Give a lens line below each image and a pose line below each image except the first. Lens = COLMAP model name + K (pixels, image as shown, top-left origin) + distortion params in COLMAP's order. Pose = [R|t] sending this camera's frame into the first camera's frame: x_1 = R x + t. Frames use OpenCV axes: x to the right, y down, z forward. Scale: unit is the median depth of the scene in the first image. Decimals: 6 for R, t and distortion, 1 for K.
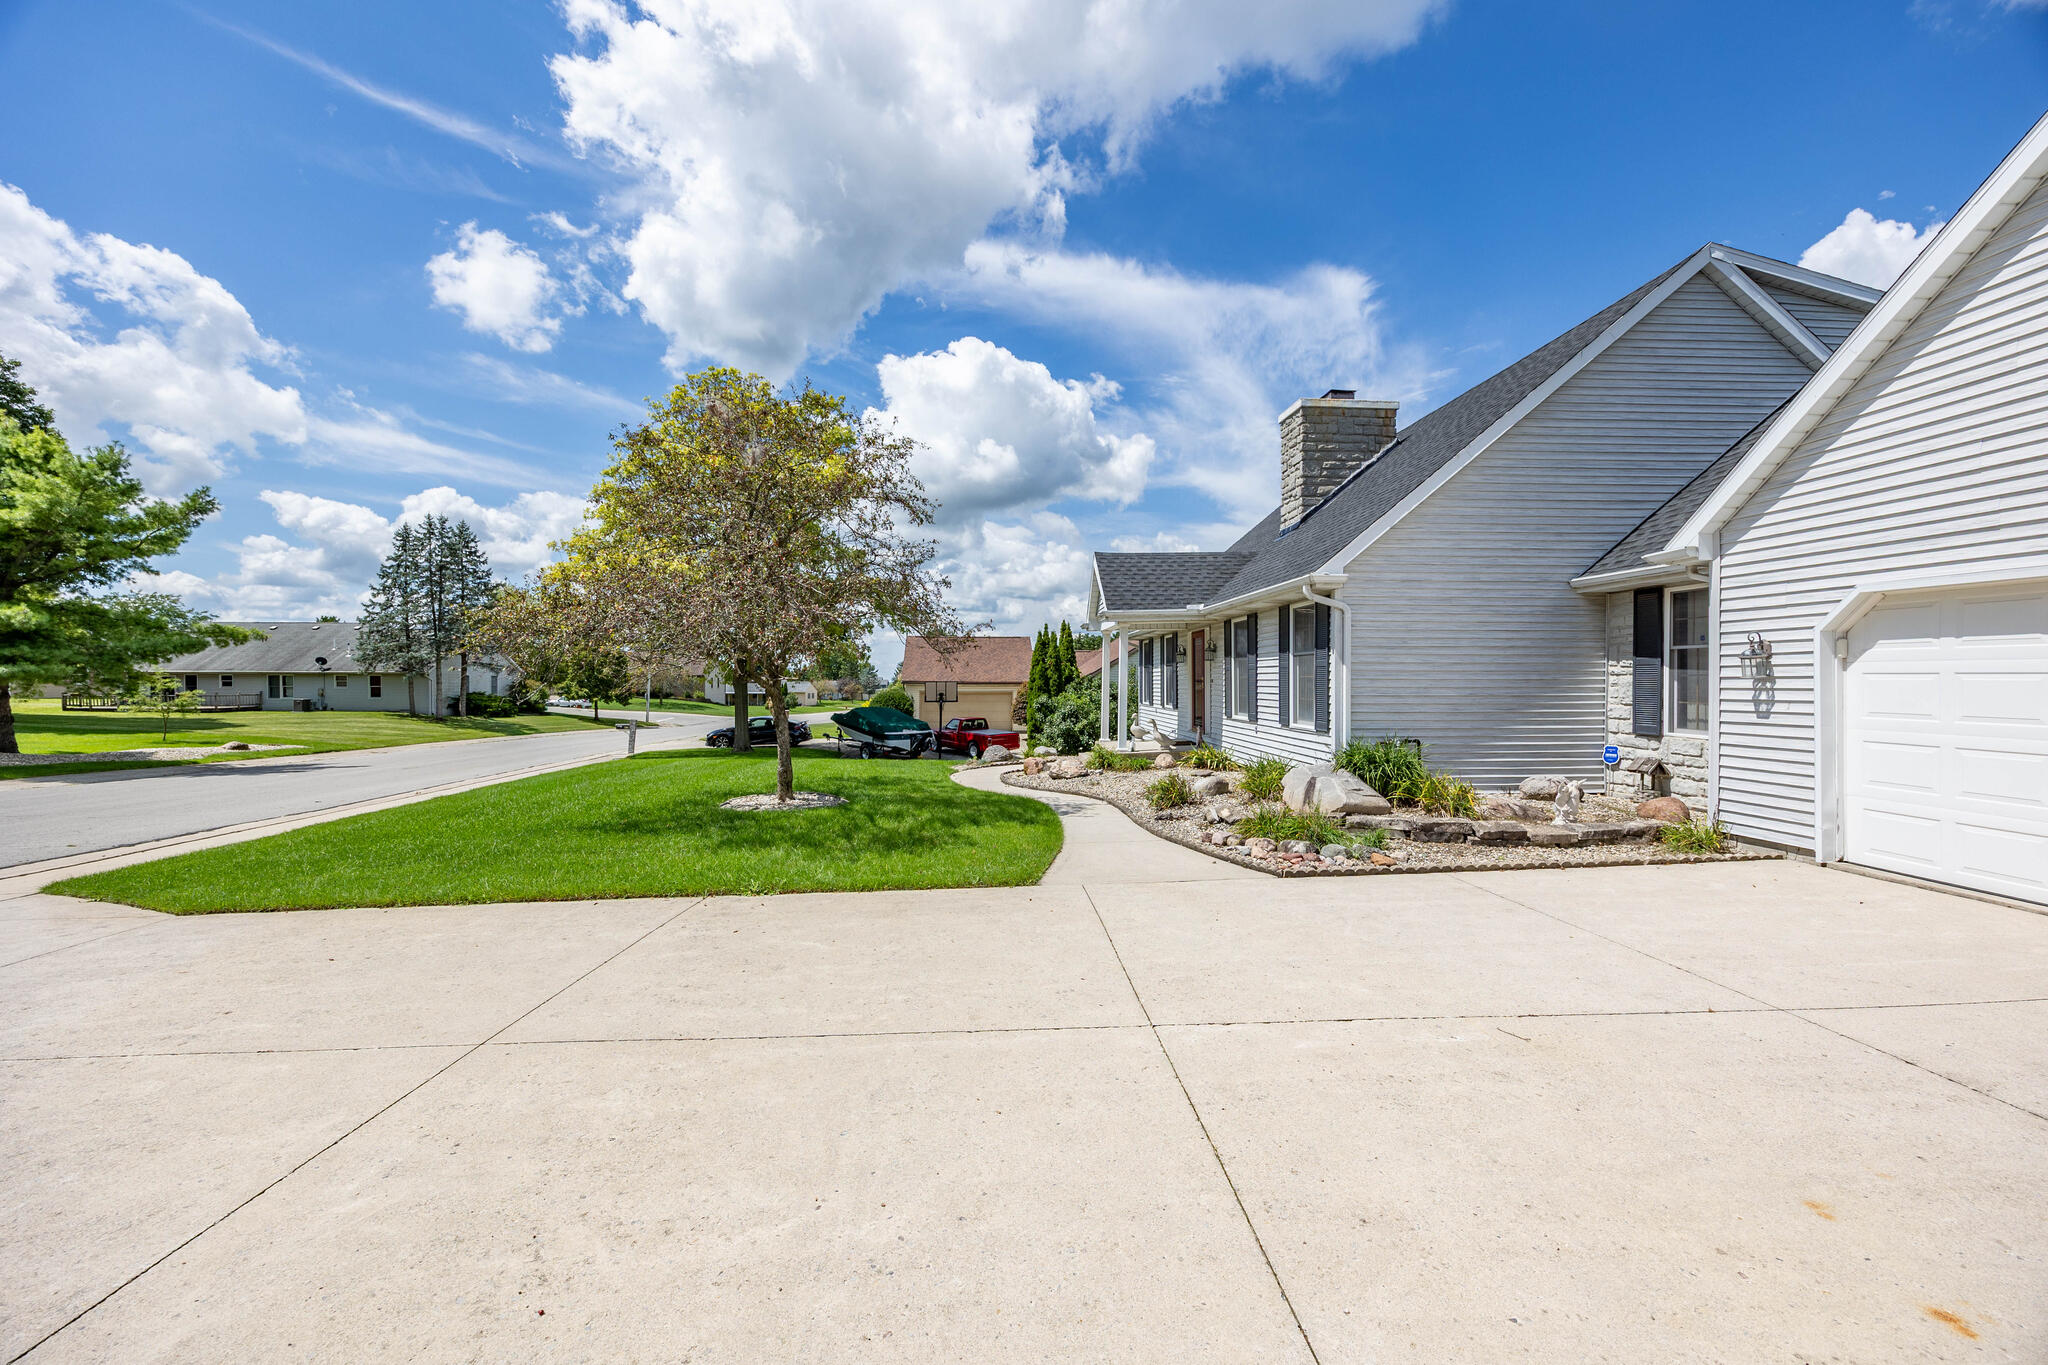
lens RADIAL K [[780.1, 0, 1024.0], [0, 780.1, 682.5], [0, 0, 1]] dist [-0.000996, 0.000251]
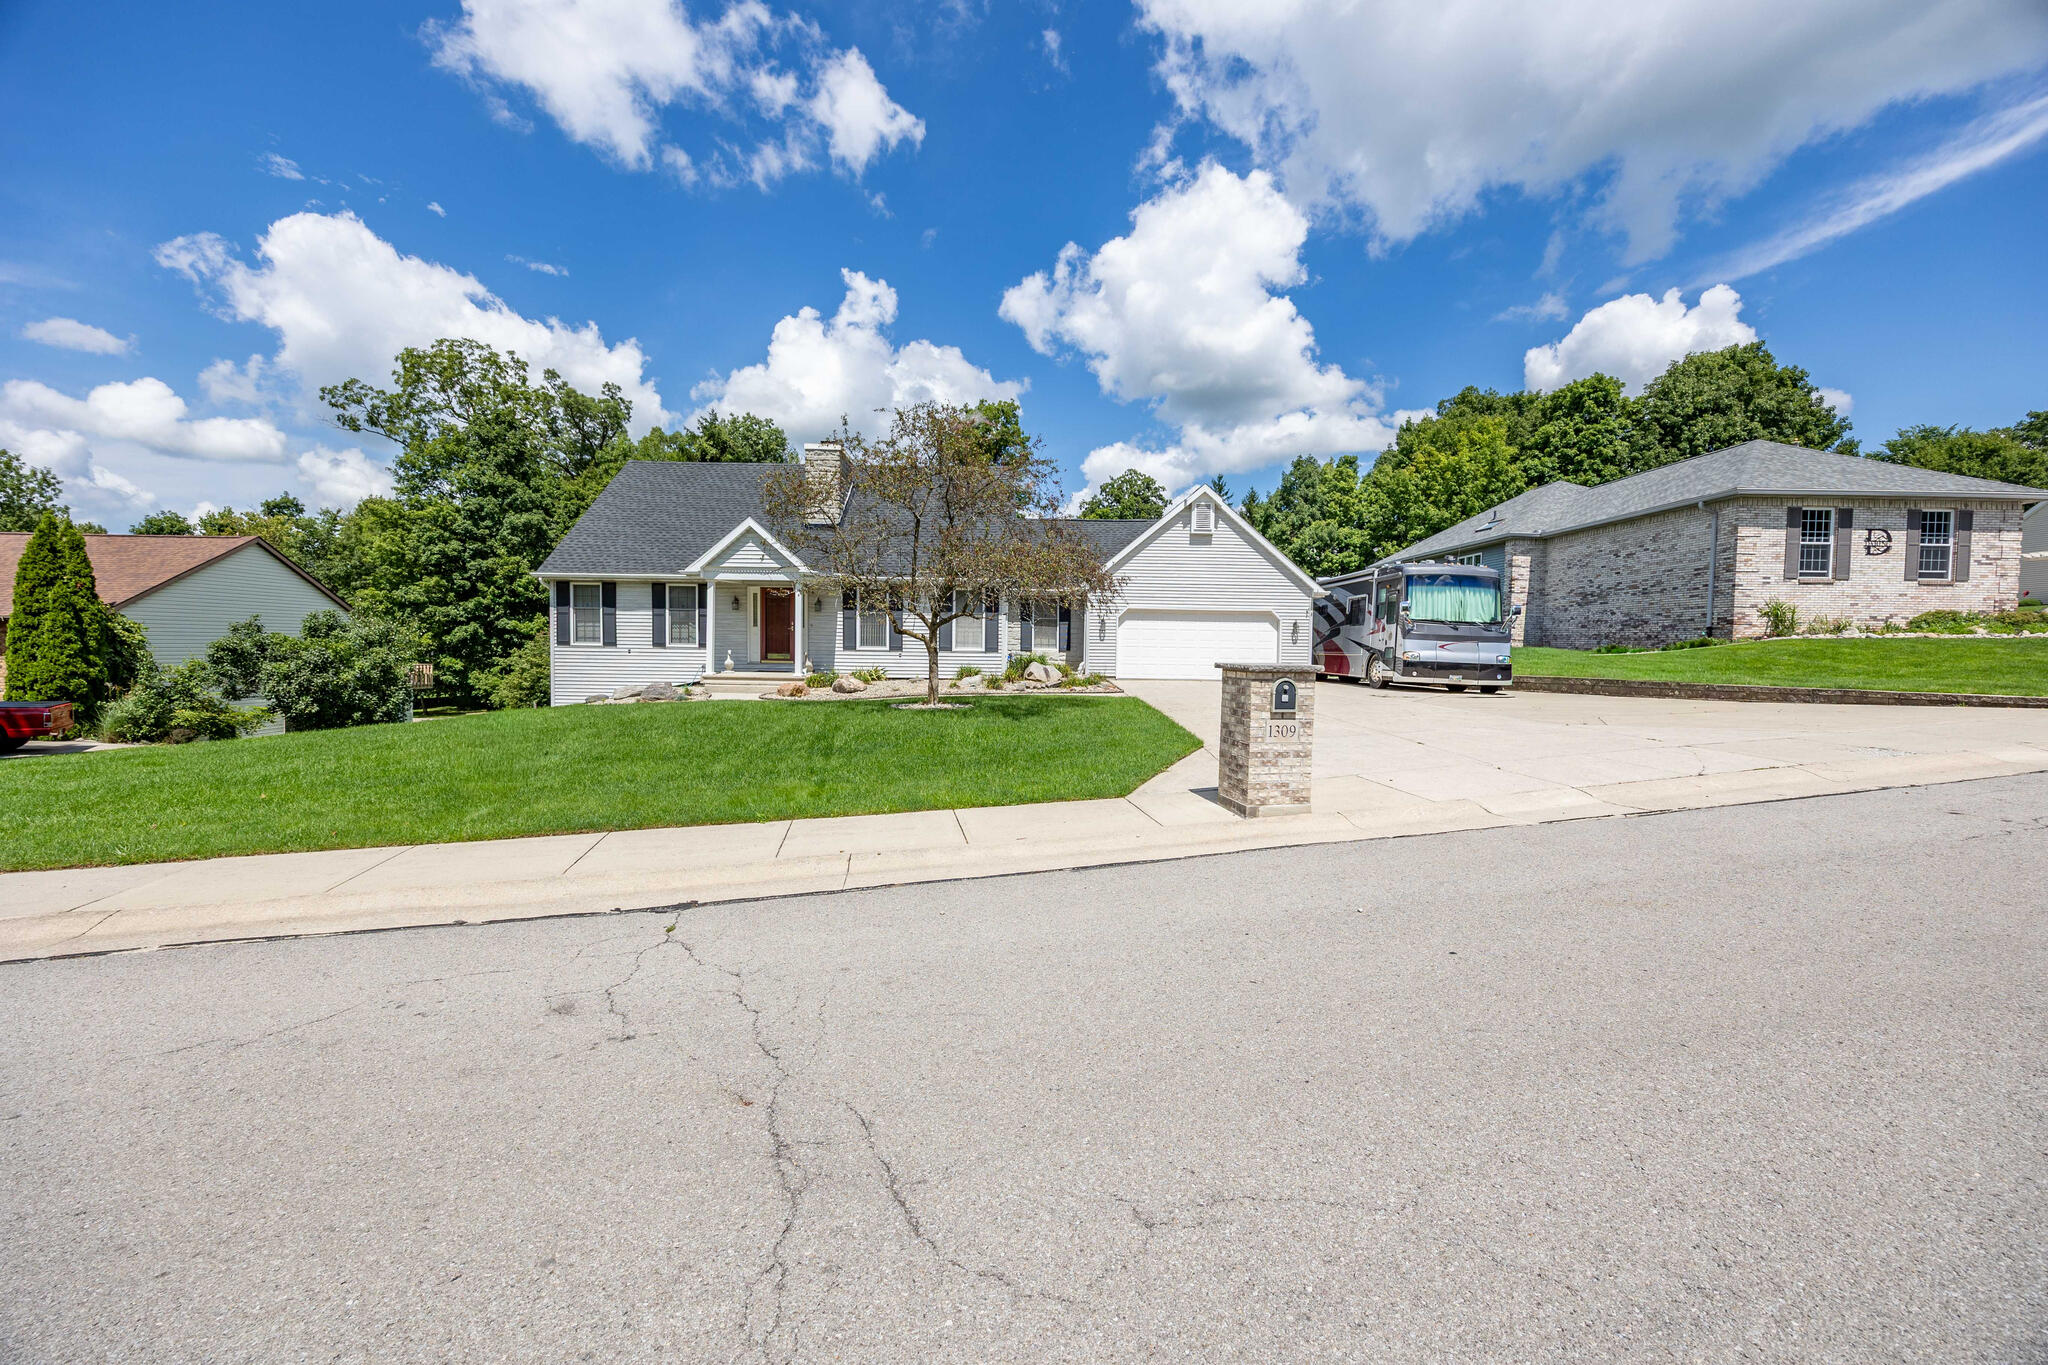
lens RADIAL K [[803.5, 0, 1037.5], [0, 803.5, 690.1], [0, 0, 1]] dist [0.007090, 0.000030]
pose [[0.077769, -0.070076, 0.994506, -2.664011], [-0.020214, 0.997211, 0.071847, 0.008018], [-0.996766, -0.025690, 0.076136, 1.002214]]
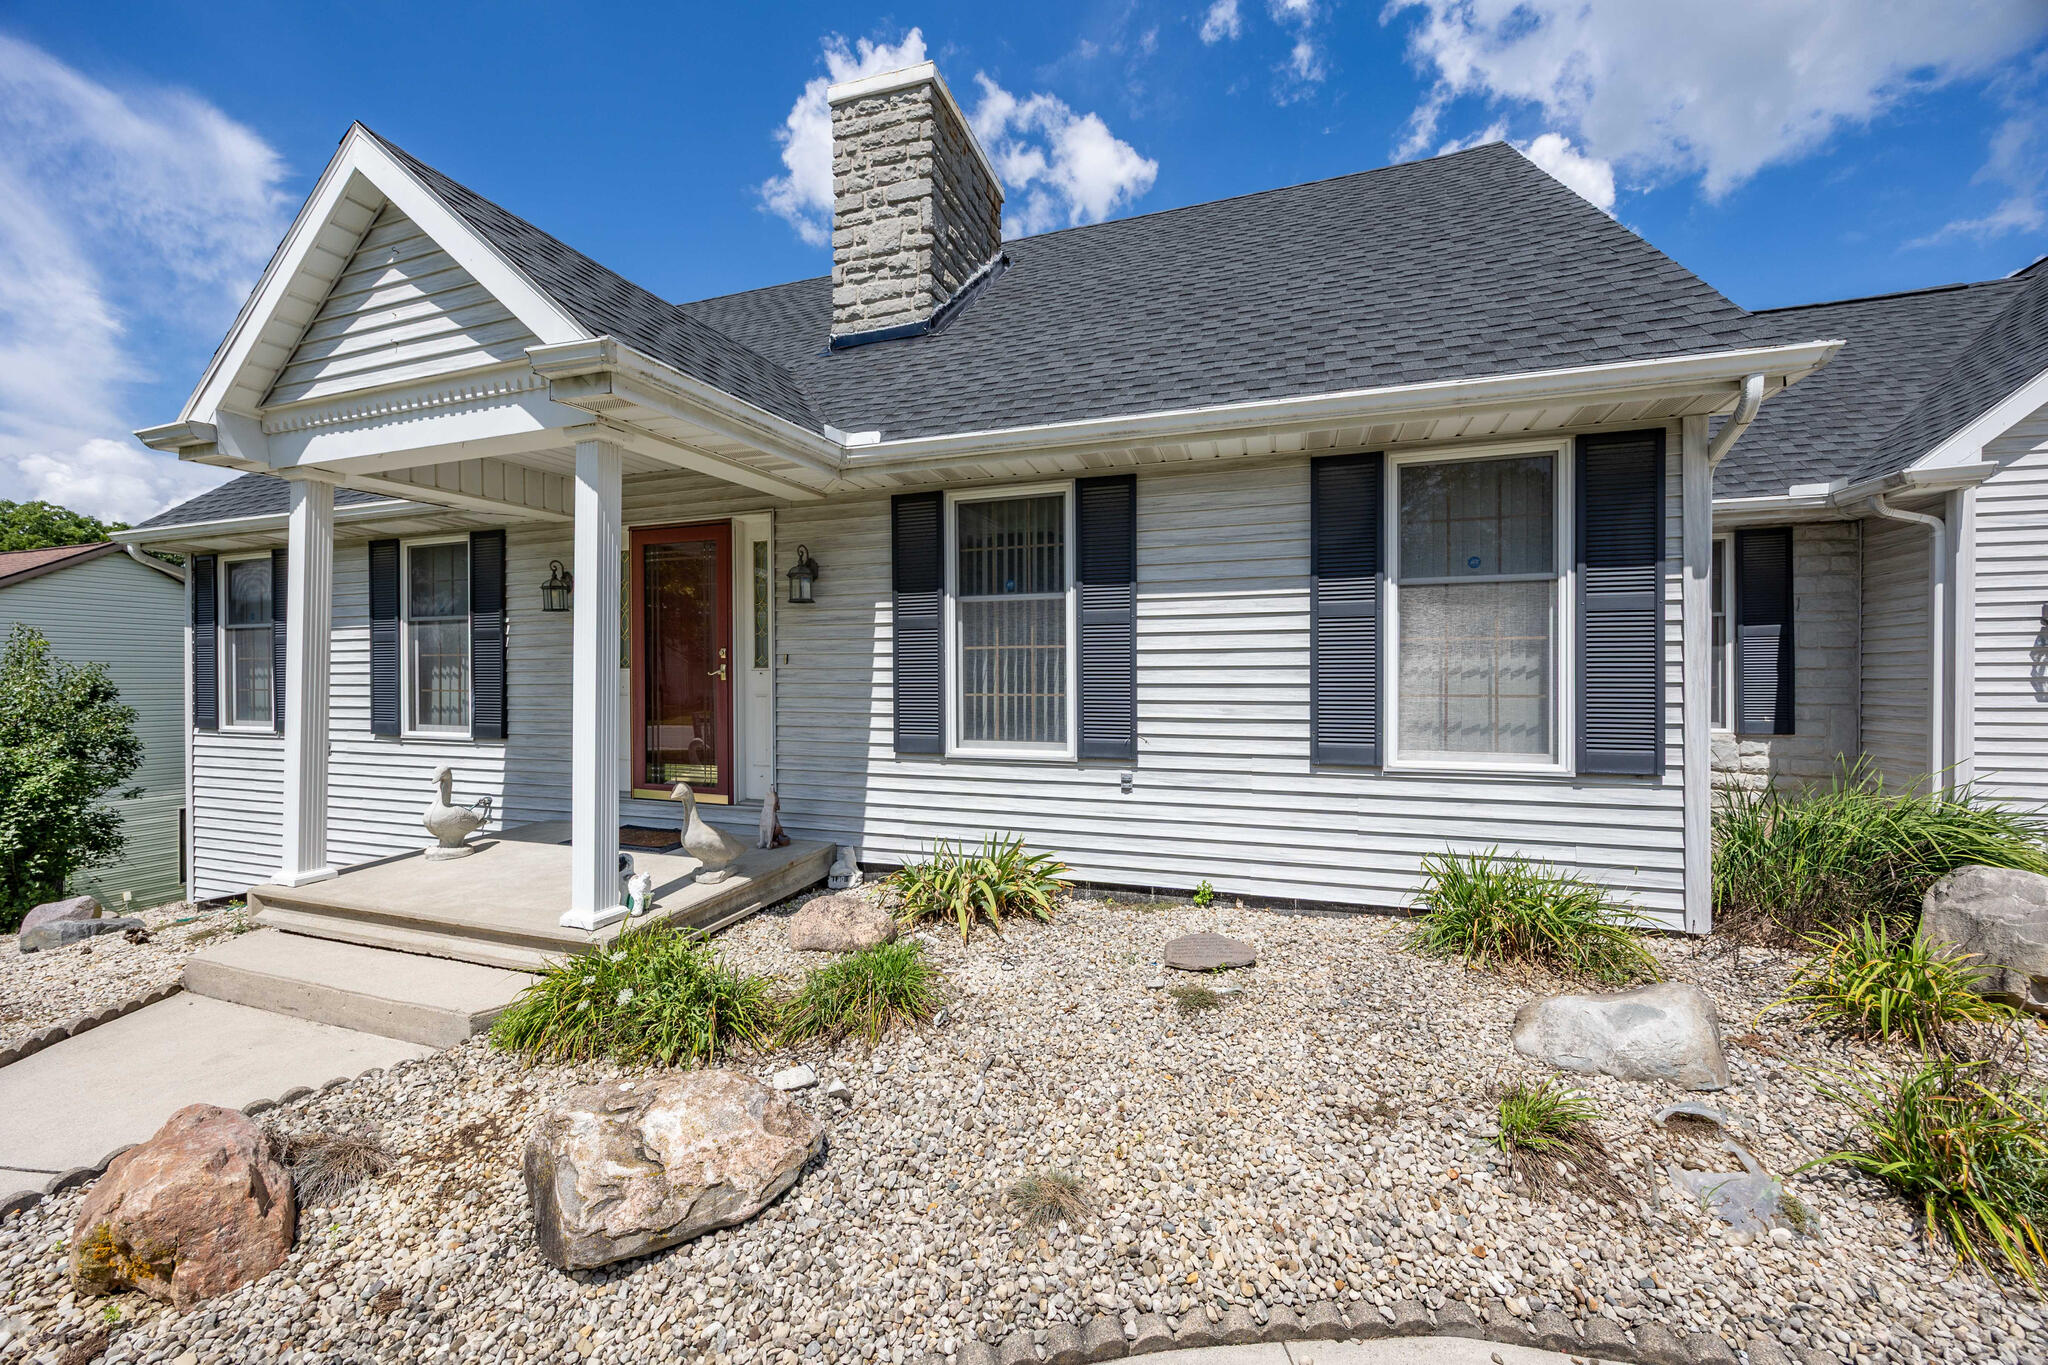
lens RADIAL K [[780.1, 0, 1024.0], [0, 780.1, 682.5], [0, 0, 1]] dist [-0.000996, 0.000251]
pose [[0.393566, -0.022770, 0.919014, -0.151080], [0.003404, 0.999722, 0.023312, 0.005741], [-0.919290, -0.006047, 0.393534, 1.615051]]
